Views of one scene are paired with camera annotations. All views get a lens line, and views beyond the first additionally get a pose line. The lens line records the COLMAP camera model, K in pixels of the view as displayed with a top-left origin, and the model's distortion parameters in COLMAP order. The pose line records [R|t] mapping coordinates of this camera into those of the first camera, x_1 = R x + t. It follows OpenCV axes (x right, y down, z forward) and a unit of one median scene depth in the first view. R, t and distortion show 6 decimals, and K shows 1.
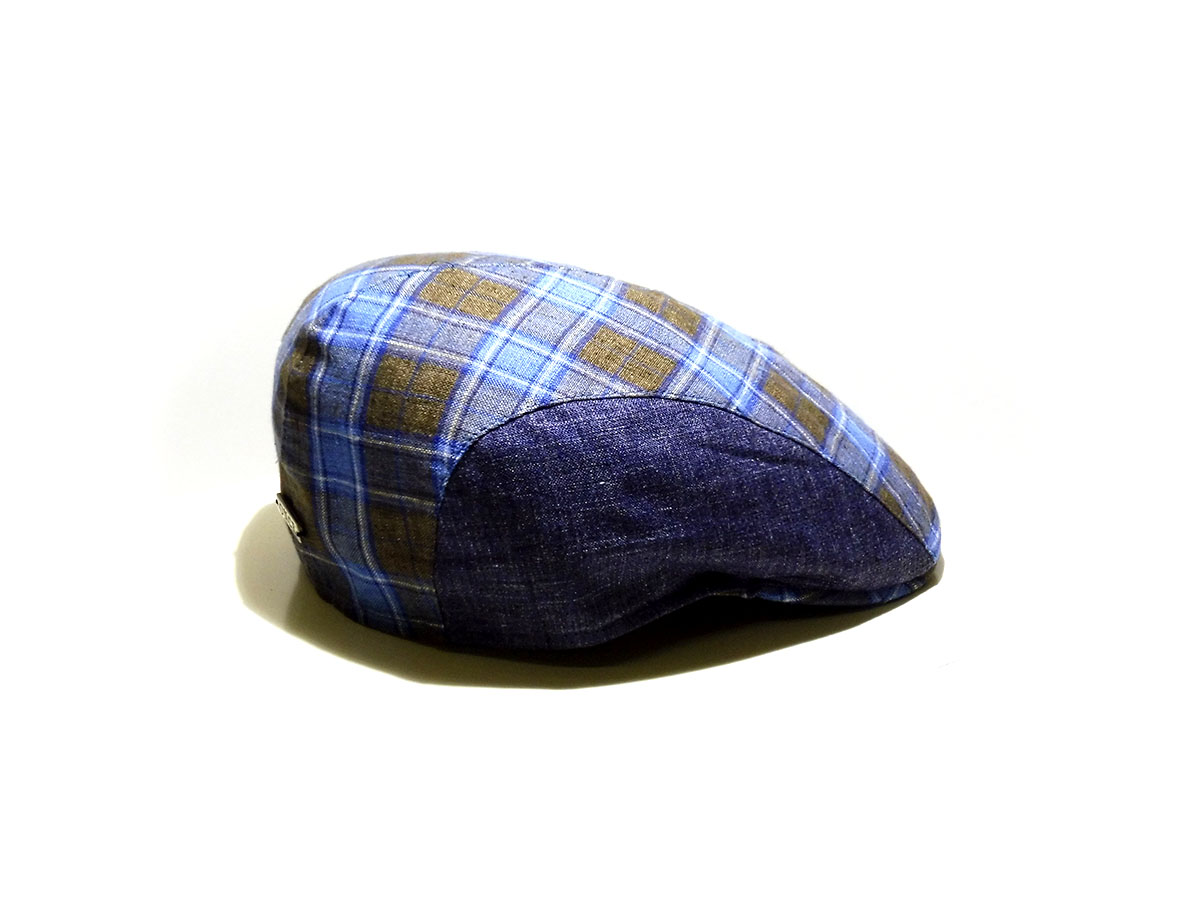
lens RADIAL K [[2416.5, 0, 590.8], [0, 2416.5, 451.6], [0, 0, 1]] dist [0.595422, 0.000000]
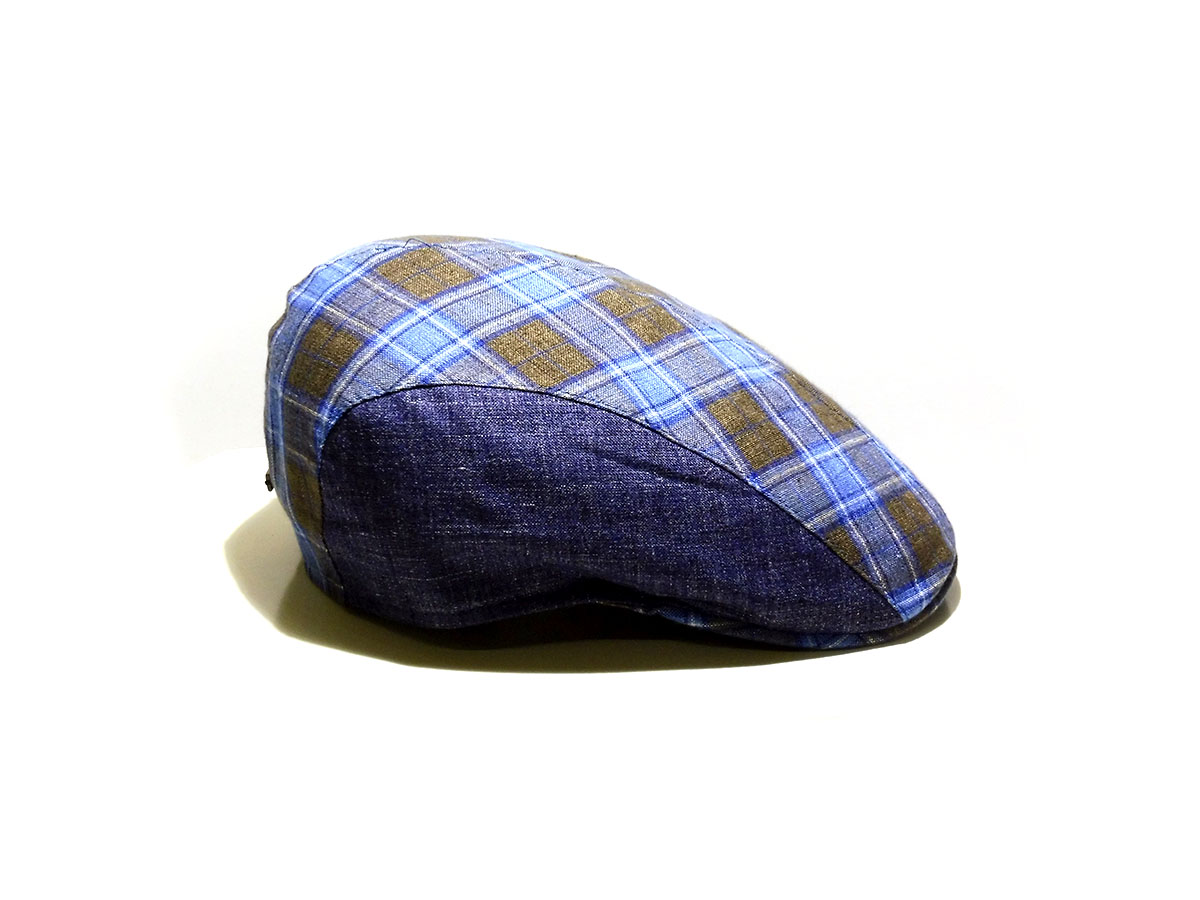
lens RADIAL K [[2416.5, 0, 599.2], [0, 2416.5, 447.6], [0, 0, 1]] dist [0.595422, 0.000000]
pose [[0.898806, 0.140954, -0.415066, 0.463748], [-0.148465, 0.988814, 0.014302, -0.018085], [0.412439, 0.048768, 0.909679, 0.102457]]
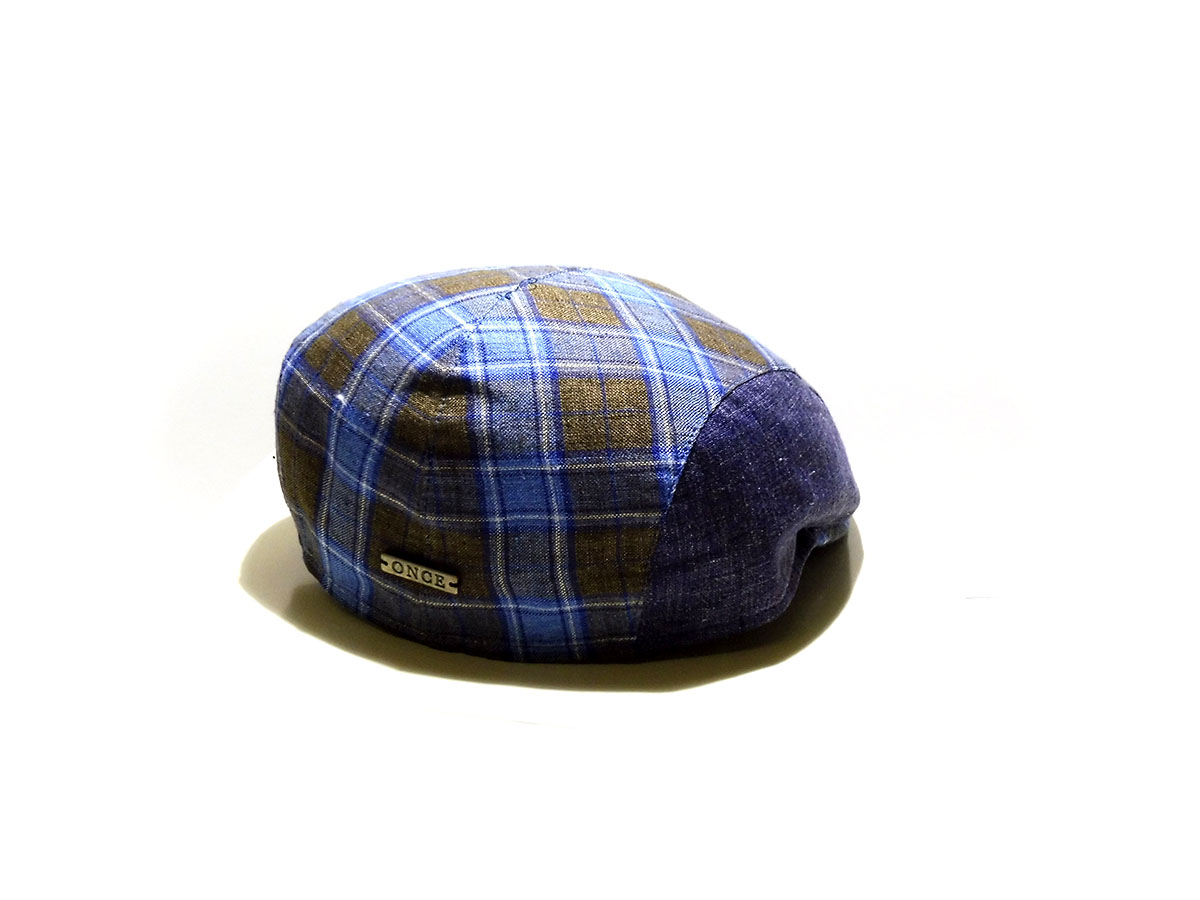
lens RADIAL K [[2416.5, 0, 596.7], [0, 2416.5, 452.1], [0, 0, 1]] dist [0.595422, 0.000000]
pose [[0.783227, -0.198732, 0.589118, -0.650069], [0.190010, 0.978715, 0.077542, -0.083204], [-0.591989, 0.051206, 0.804318, 0.211237]]
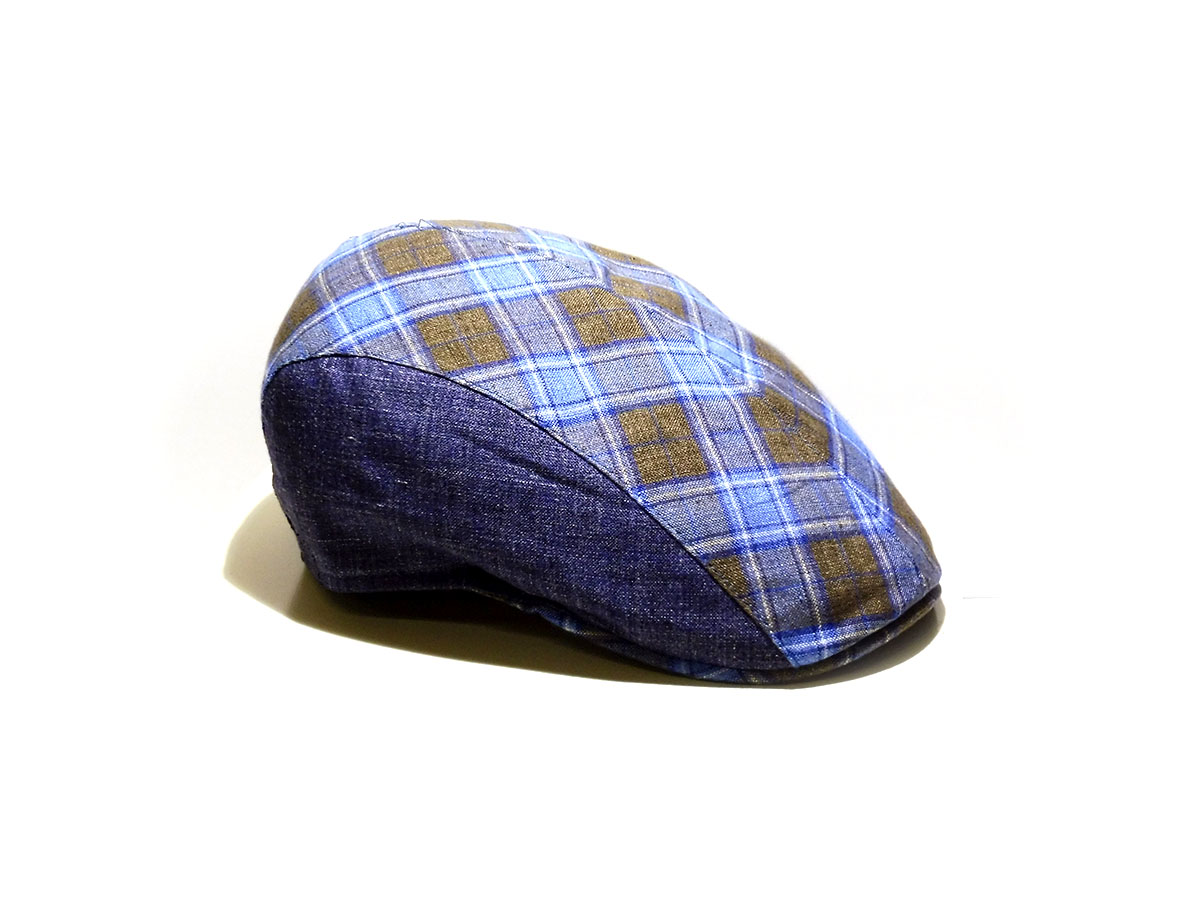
lens RADIAL K [[2416.5, 0, 597.5], [0, 2416.5, 445.8], [0, 0, 1]] dist [0.595422, 0.000000]
pose [[0.607130, 0.243266, -0.756449, 0.840079], [-0.266884, 0.959110, 0.094237, -0.107796], [0.748443, 0.144670, 0.647228, 0.396140]]
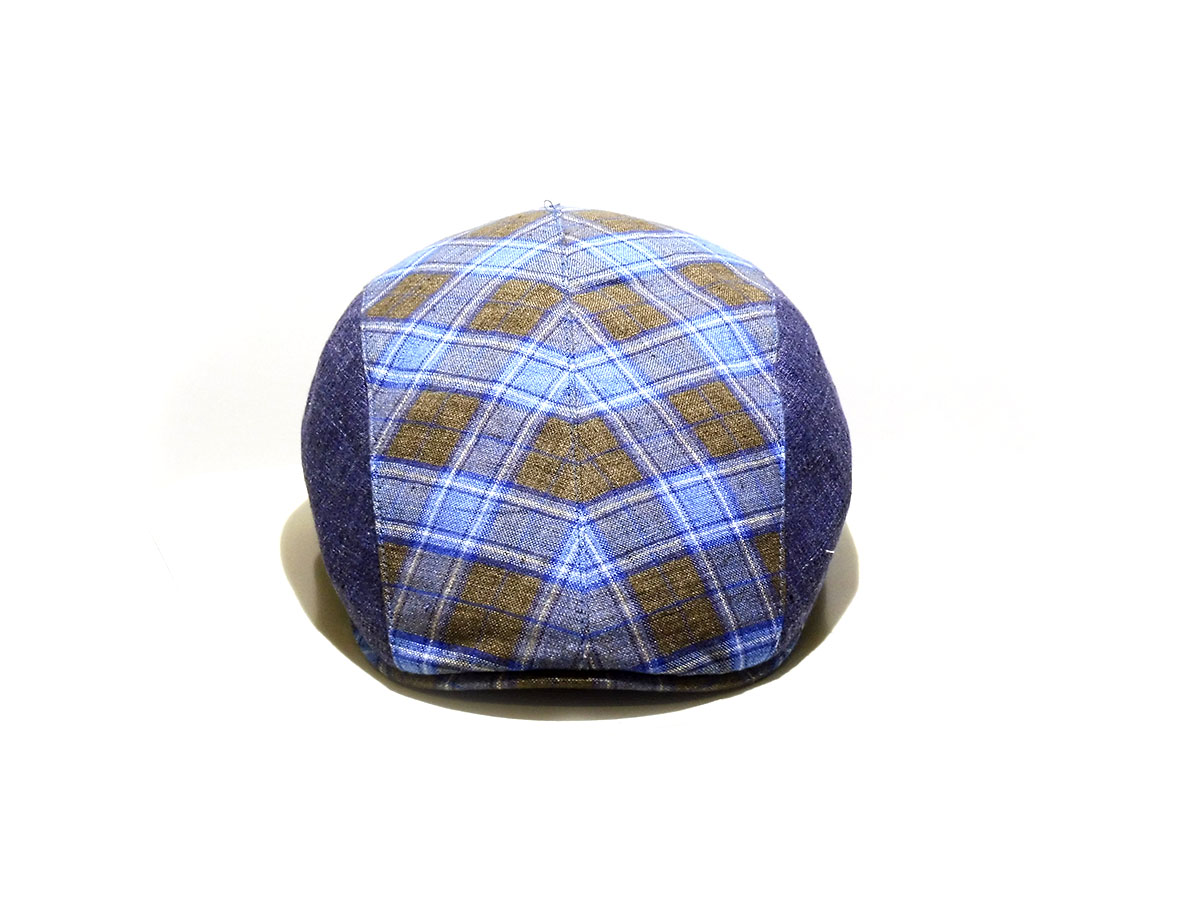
lens RADIAL K [[2416.5, 0, 592.7], [0, 2416.5, 451.4], [0, 0, 1]] dist [0.595422, 0.000000]
pose [[-0.378658, 0.255979, -0.889434, 0.978767], [-0.323889, 0.863580, 0.386427, -0.429803], [0.867014, 0.434401, -0.244093, 1.384371]]
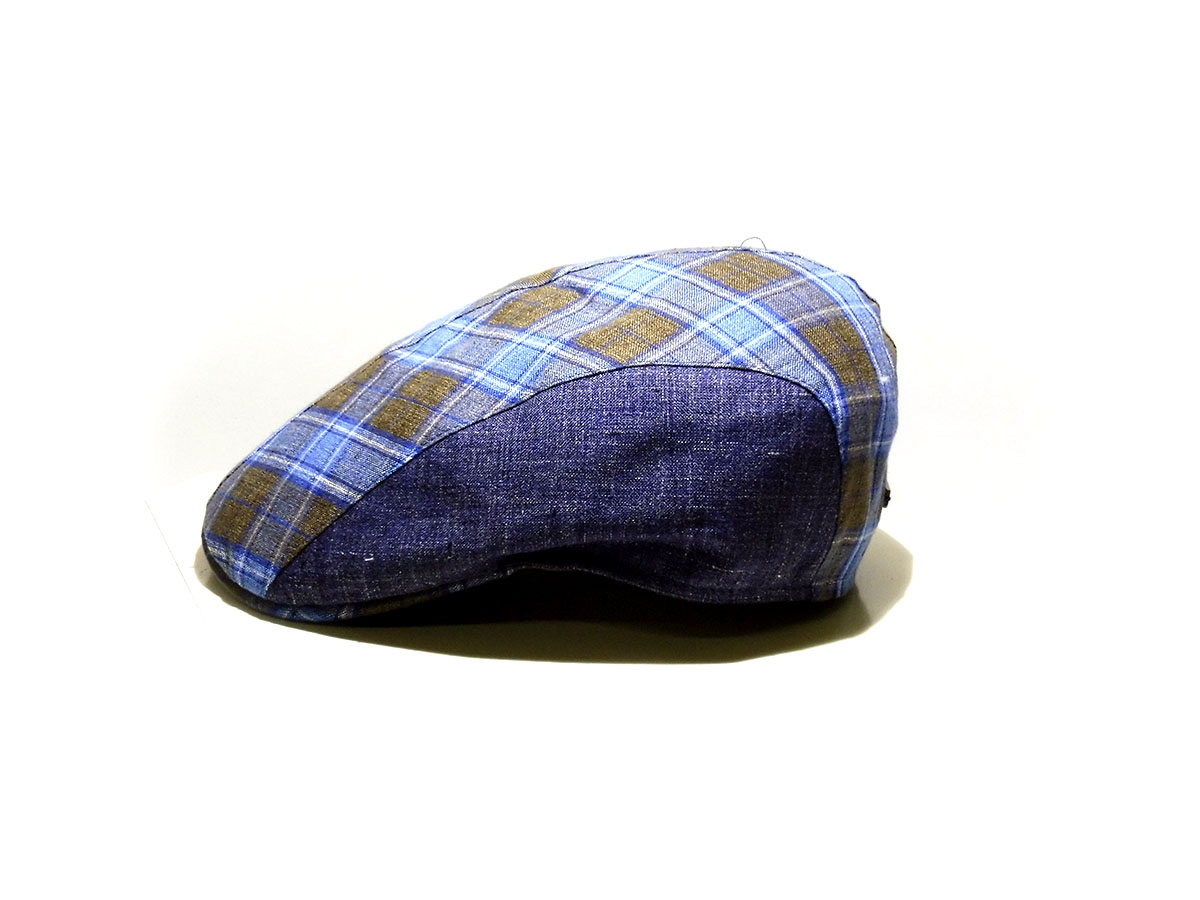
lens RADIAL K [[2416.5, 0, 591.4], [0, 2416.5, 450.8], [0, 0, 1]] dist [0.595422, 0.000000]
pose [[-0.912202, -0.173929, 0.370993, -0.418868], [0.080004, 0.812401, 0.577585, -0.640918], [-0.401854, 0.556555, -0.727159, 1.912146]]
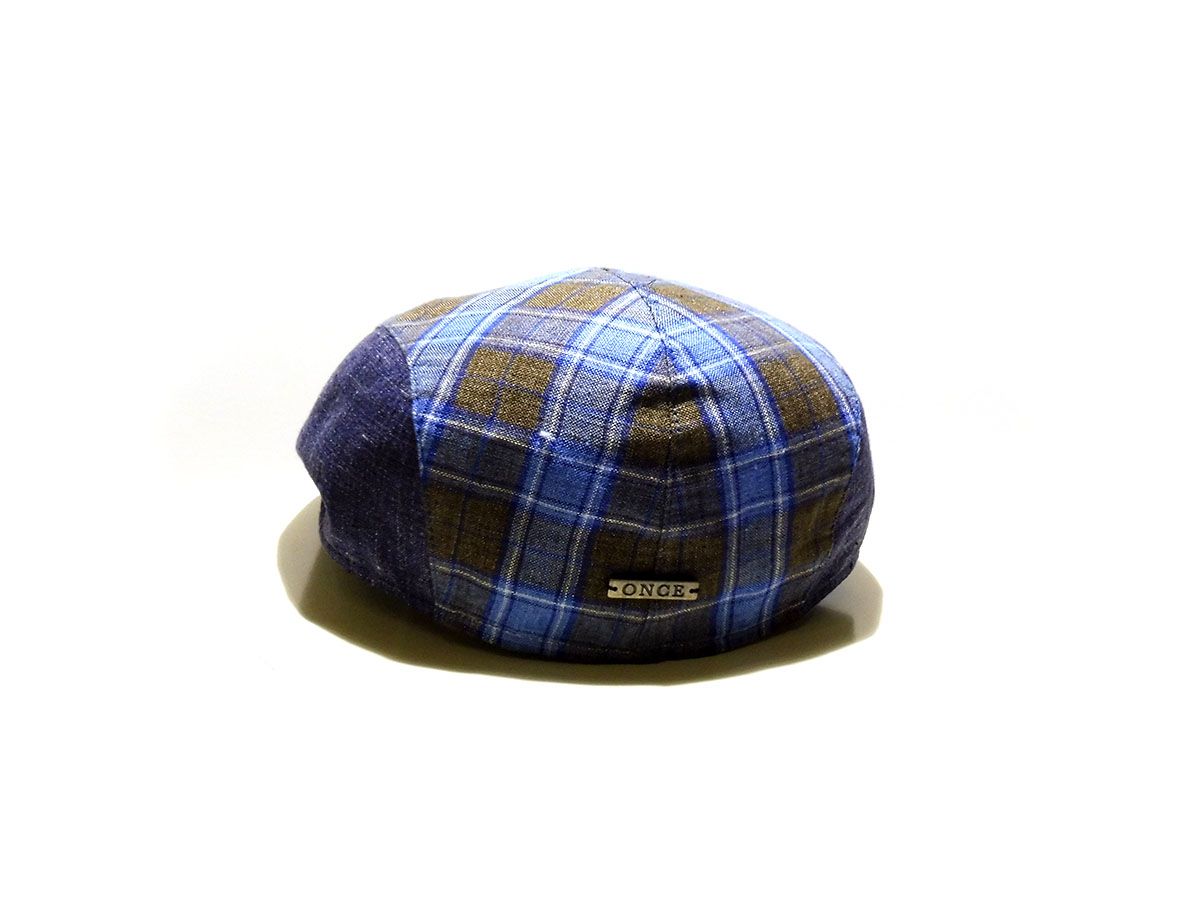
lens RADIAL K [[2416.5, 0, 594.4], [0, 2416.5, 448.7], [0, 0, 1]] dist [0.595422, 0.000000]
pose [[0.180154, -0.322146, 0.929391, -1.031930], [0.291593, 0.919870, 0.262323, -0.289147], [-0.939424, 0.223746, 0.259653, 0.810732]]
